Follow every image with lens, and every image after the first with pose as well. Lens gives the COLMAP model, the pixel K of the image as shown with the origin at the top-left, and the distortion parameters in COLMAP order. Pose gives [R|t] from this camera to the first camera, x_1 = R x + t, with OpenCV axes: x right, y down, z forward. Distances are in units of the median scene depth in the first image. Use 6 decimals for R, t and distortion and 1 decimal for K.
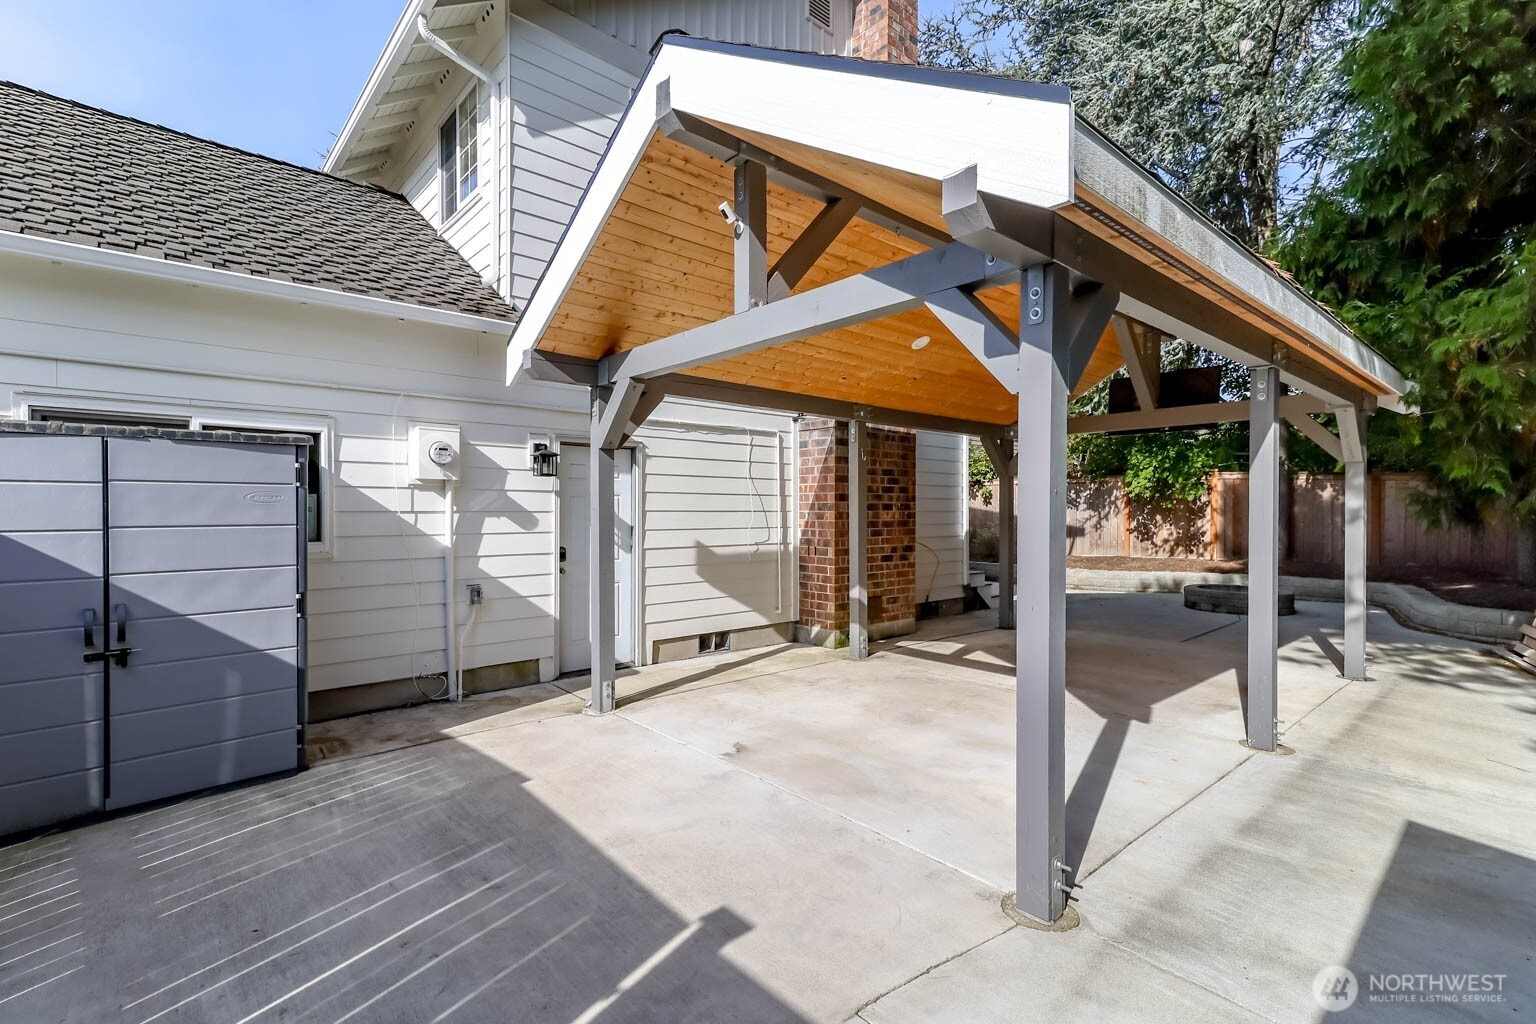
lens RADIAL K [[702.6, 0, 773.6], [0, 702.6, 520.2], [0, 0, 1]] dist [0.021862, 0.000836]
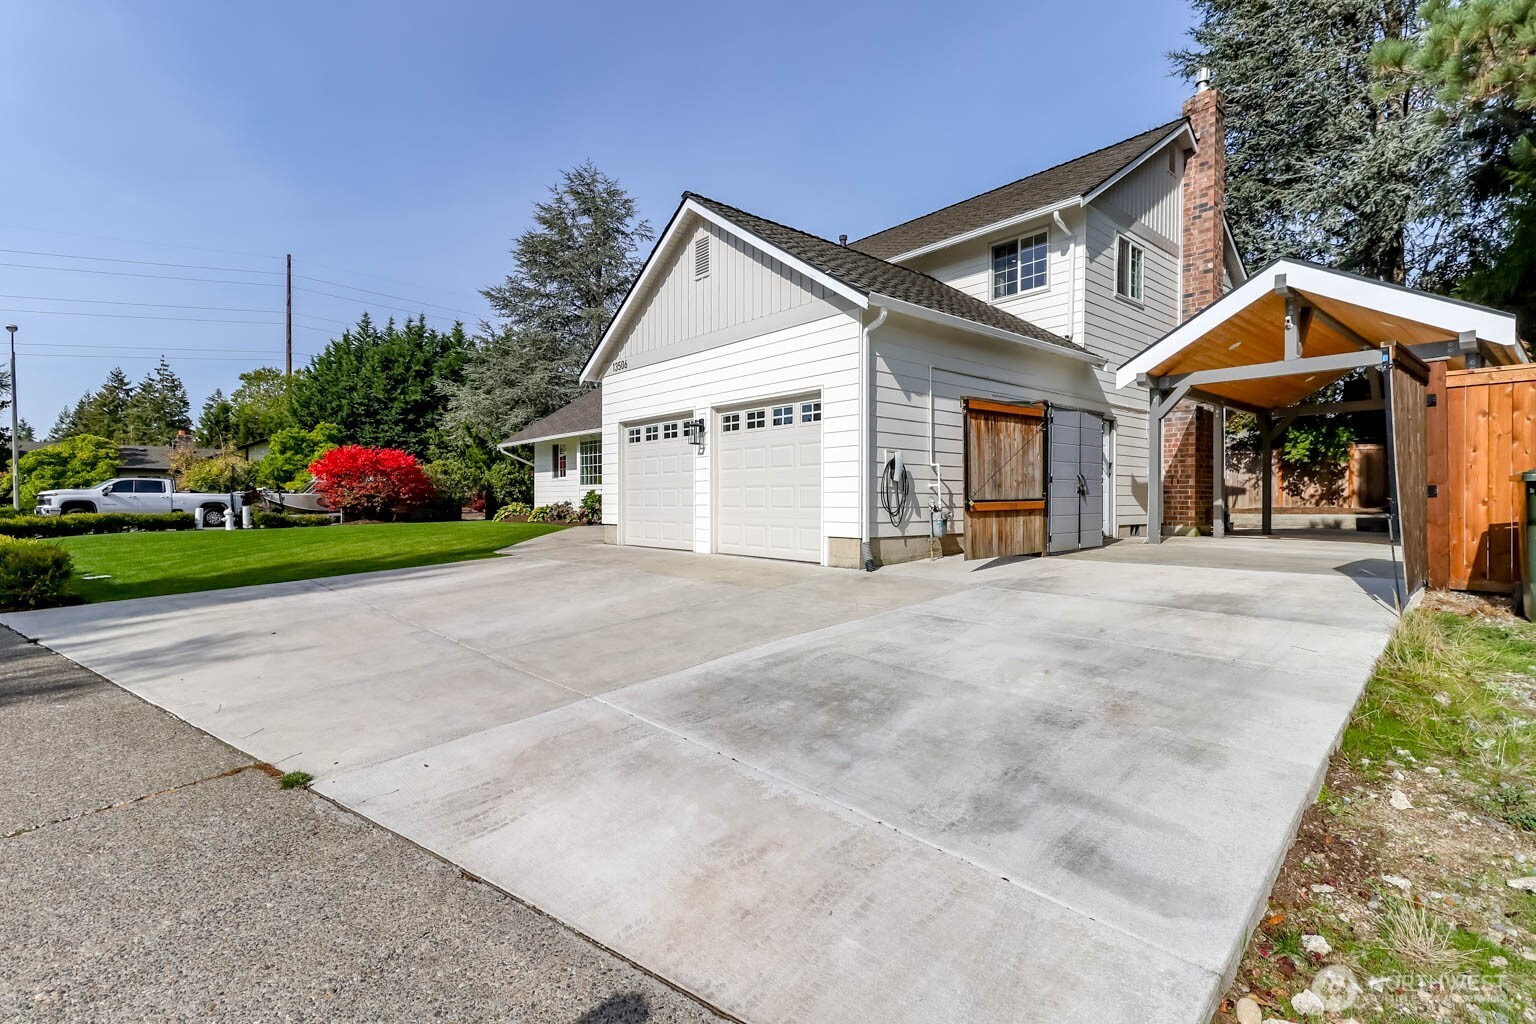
lens RADIAL K [[702.6, 0, 765.5], [0, 702.6, 498.9], [0, 0, 1]] dist [0.021862, 0.000836]
pose [[0.999738, 0.006968, -0.021814, -0.486876], [-0.007170, 0.999932, -0.009191, 0.058419], [0.021749, 0.009345, 0.999720, -0.402558]]
